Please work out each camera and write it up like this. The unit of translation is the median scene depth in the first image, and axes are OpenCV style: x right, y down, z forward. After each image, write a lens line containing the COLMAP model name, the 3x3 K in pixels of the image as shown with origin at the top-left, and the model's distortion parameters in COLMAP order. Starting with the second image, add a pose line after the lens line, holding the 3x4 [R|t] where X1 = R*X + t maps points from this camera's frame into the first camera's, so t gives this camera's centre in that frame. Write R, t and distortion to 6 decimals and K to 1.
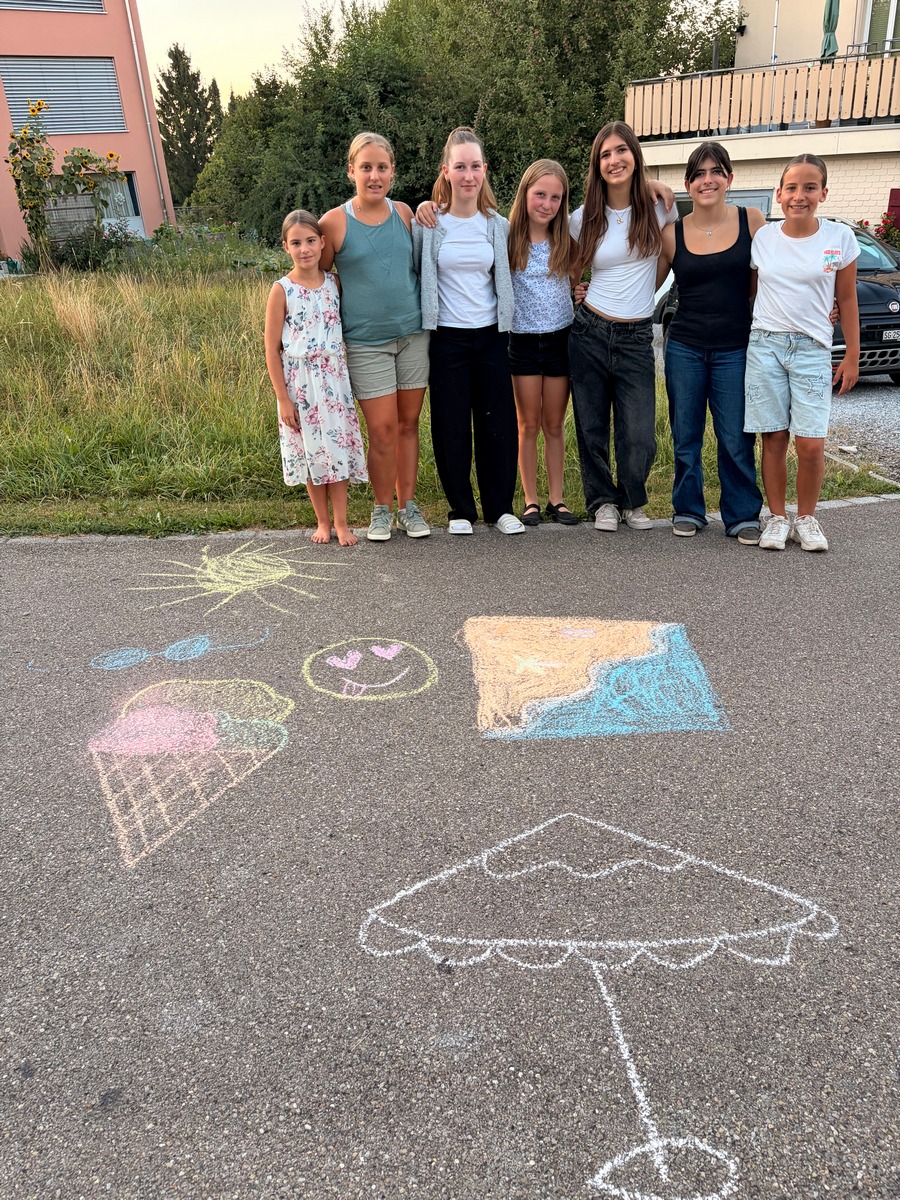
lens RADIAL K [[897.7, 0, 450.0], [0, 897.7, 600.0], [0, 0, 1]] dist [0.010255, -0.004053]
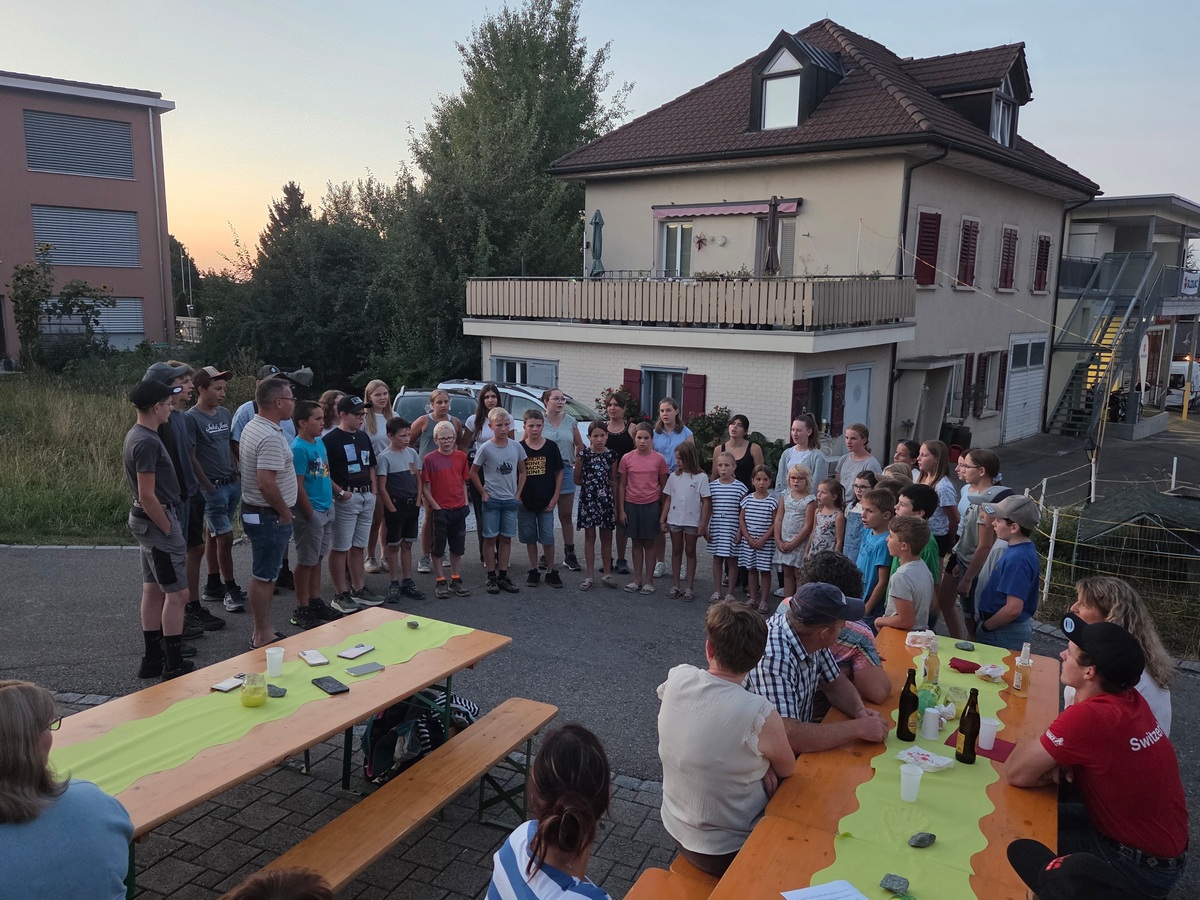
lens RADIAL K [[961.1, 0, 600.0], [0, 961.1, 450.0], [0, 0, 1]] dist [0.057690, -0.006529]
pose [[0.997105, 0.075717, 0.006926, 0.277453], [-0.070637, 0.956192, -0.284090, 0.043095], [-0.028133, 0.282779, 0.958772, -0.208886]]
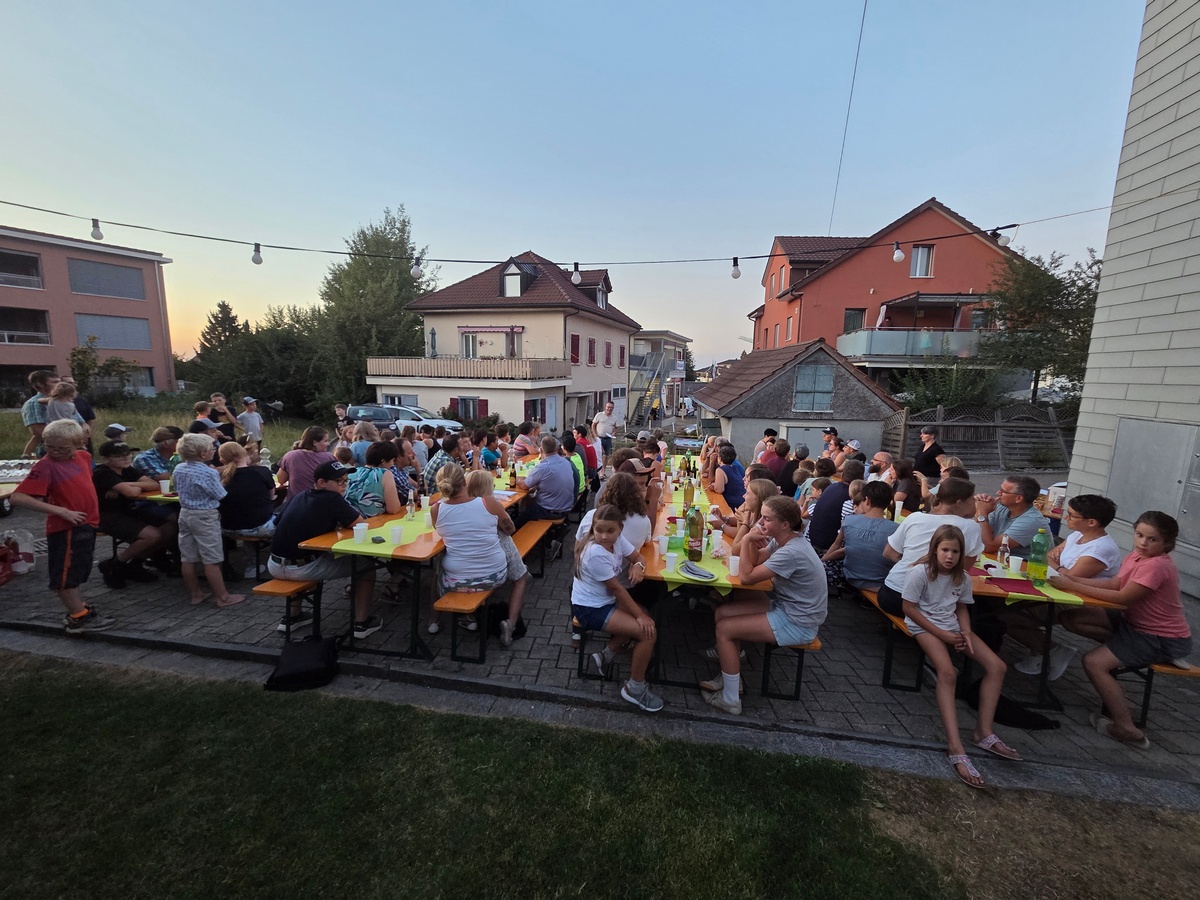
lens RADIAL K [[497.5, 0, 625.8], [0, 497.5, 447.8], [0, 0, 1]] dist [0.000148, -0.000109]
pose [[0.923842, 0.022428, 0.382116, 0.244818], [0.094550, 0.953976, -0.284587, 0.148763], [-0.370912, 0.299043, 0.879203, -0.400276]]
